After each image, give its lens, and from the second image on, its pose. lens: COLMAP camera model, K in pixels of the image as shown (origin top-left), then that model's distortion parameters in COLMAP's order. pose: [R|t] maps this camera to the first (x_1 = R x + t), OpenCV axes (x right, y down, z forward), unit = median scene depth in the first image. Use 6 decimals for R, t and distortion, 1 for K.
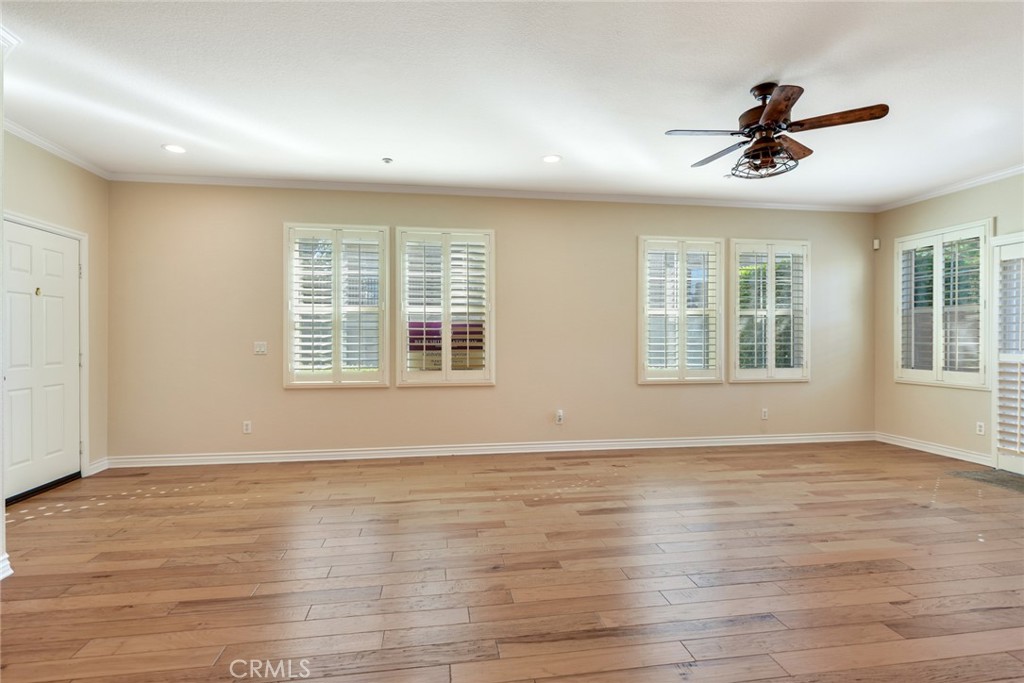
lens RADIAL K [[502.6, 0, 513.4], [0, 502.6, 348.3], [0, 0, 1]] dist [0.001052, -0.000480]
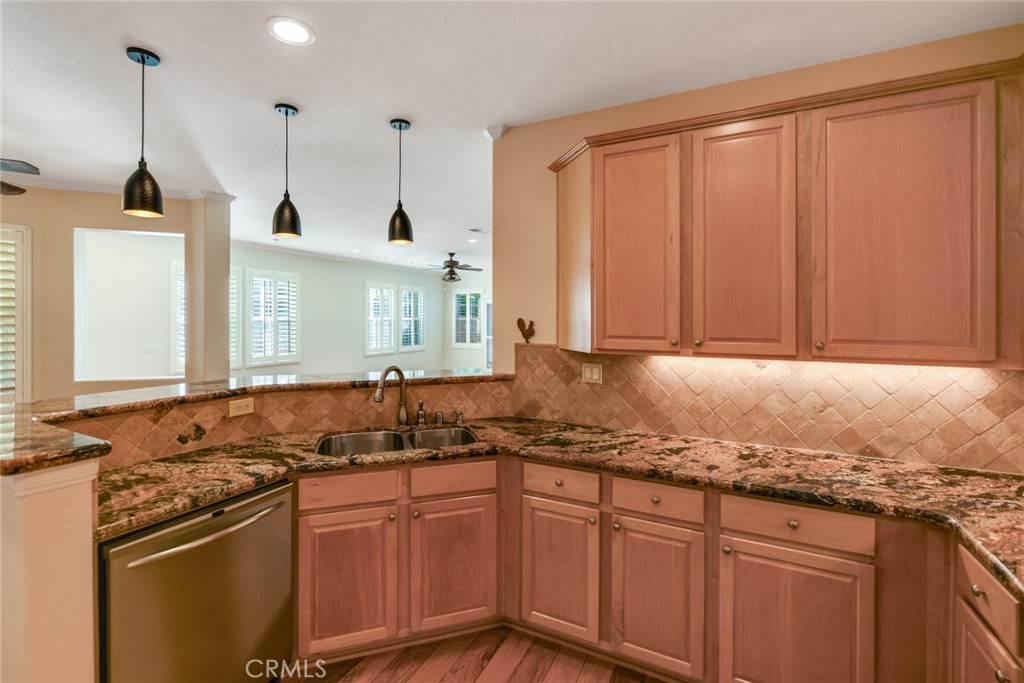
lens RADIAL K [[444.9, 0, 523.2], [0, 444.9, 317.0], [0, 0, 1]] dist [0.003264, -0.002622]
pose [[0.563870, 0.004172, 0.825853, -0.997373], [0.012248, 0.999835, -0.013413, -0.060134], [-0.825773, 0.017678, 0.563726, -0.589679]]
